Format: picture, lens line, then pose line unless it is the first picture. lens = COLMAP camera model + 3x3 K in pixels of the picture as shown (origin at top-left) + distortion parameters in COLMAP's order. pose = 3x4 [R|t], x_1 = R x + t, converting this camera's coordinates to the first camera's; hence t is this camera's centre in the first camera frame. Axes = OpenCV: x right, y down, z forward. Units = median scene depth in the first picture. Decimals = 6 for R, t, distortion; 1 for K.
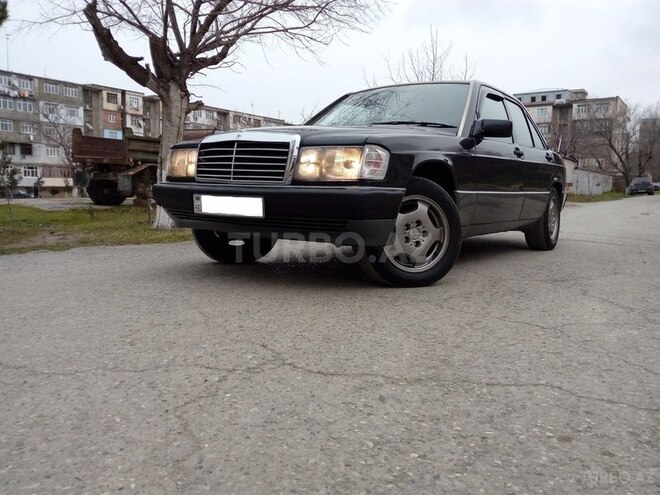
lens RADIAL K [[543.7, 0, 331.6], [0, 543.7, 249.2], [0, 0, 1]] dist [0.052269, -0.091759]
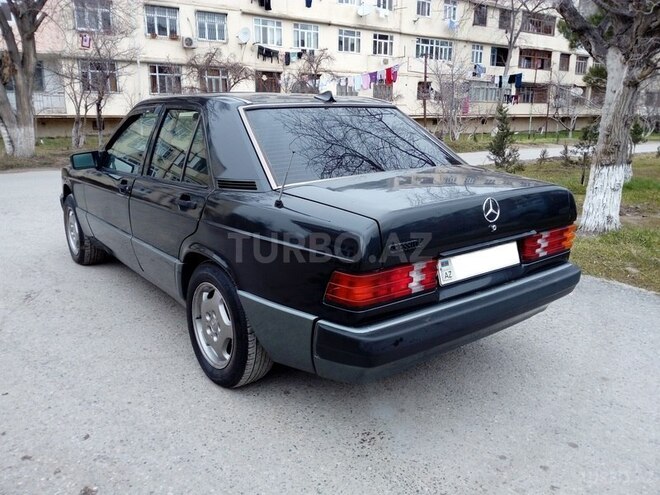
lens RADIAL K [[543.7, 0, 335.5], [0, 543.7, 248.8], [0, 0, 1]] dist [0.052269, -0.091759]
pose [[-0.298661, 0.219495, -0.928775, 0.543477], [-0.102776, 0.960136, 0.259955, -0.176690], [0.948809, 0.173094, -0.264196, 0.812492]]
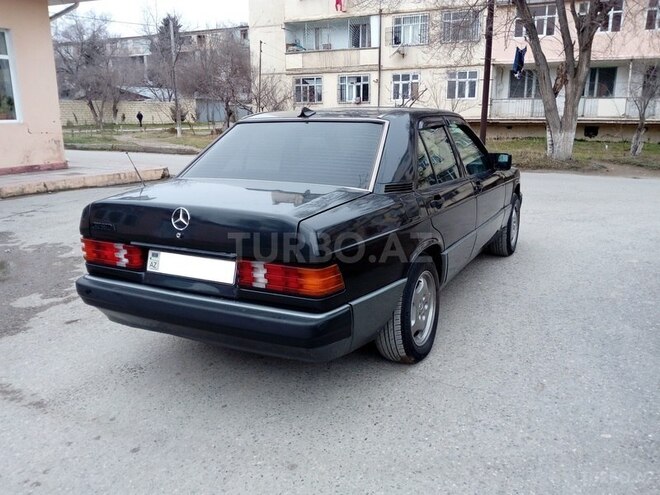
lens RADIAL K [[543.7, 0, 337.0], [0, 543.7, 245.9], [0, 0, 1]] dist [0.052269, -0.091759]
pose [[-0.991447, 0.017667, -0.129307, 0.205562], [-0.025990, 0.944222, 0.328281, -0.219984], [0.127894, 0.328834, -0.935688, 1.115552]]
